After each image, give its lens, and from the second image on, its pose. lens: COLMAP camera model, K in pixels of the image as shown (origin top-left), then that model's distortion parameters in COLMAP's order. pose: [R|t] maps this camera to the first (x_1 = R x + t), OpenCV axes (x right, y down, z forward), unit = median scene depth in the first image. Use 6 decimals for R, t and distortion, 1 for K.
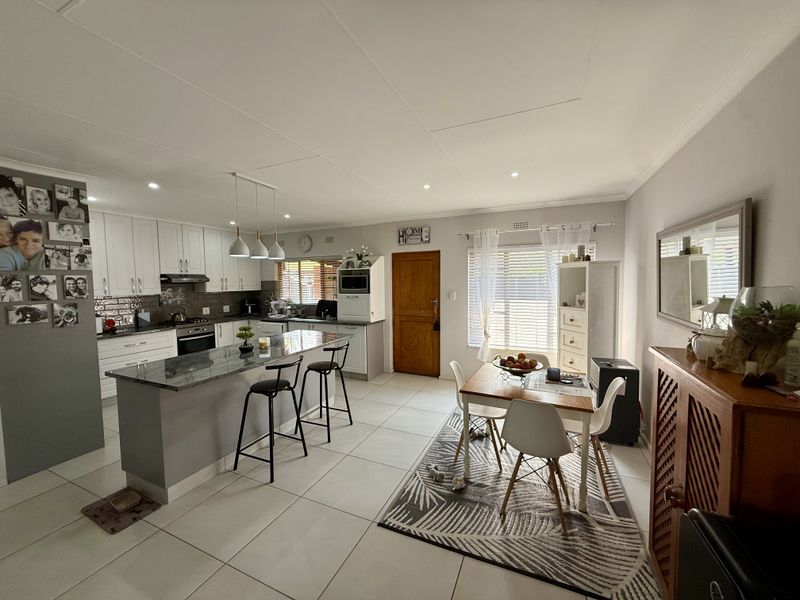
lens RADIAL K [[318.9, 0, 397.6], [0, 318.9, 296.3], [0, 0, 1]] dist [0.006688, -0.000448]
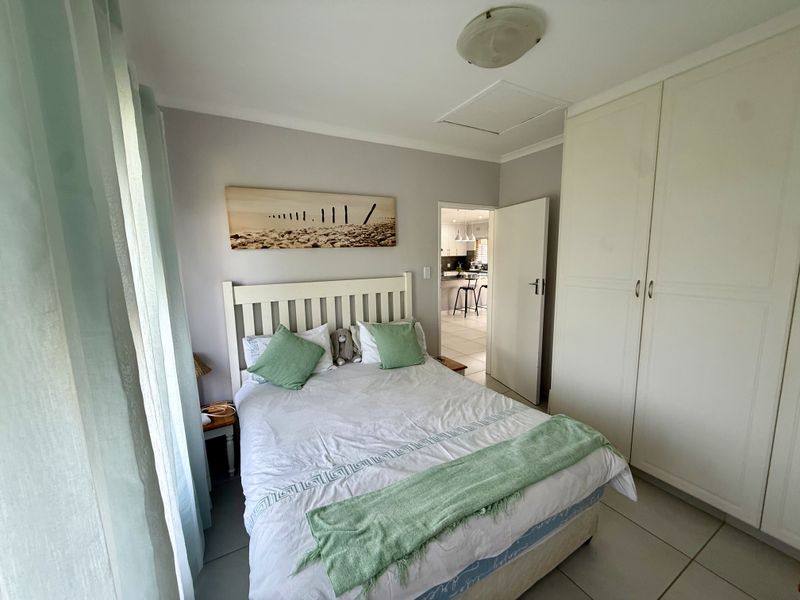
lens RADIAL K [[318.9, 0, 399.5], [0, 318.9, 299.4], [0, 0, 1]] dist [0.006688, -0.000448]
pose [[0.814438, 0.089361, -0.573328, 0.679365], [-0.030020, 0.993236, 0.112165, 0.074887], [0.579473, -0.074140, 0.811612, -1.493579]]
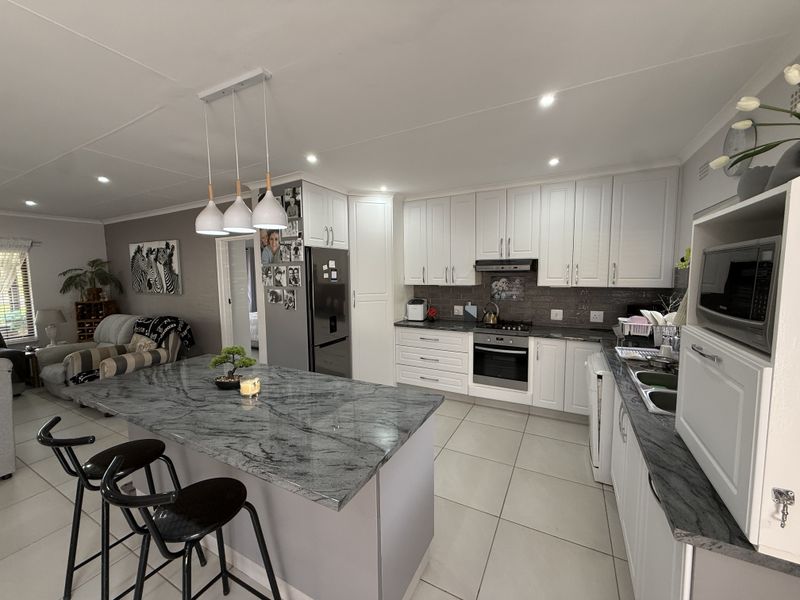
lens RADIAL K [[318.9, 0, 397.6], [0, 318.9, 298.4], [0, 0, 1]] dist [0.006688, -0.000448]
pose [[-0.063643, 0.099135, -0.993037, 0.112944], [-0.038609, 0.994064, 0.101712, -0.079517], [0.997226, 0.044814, -0.059438, 1.421102]]
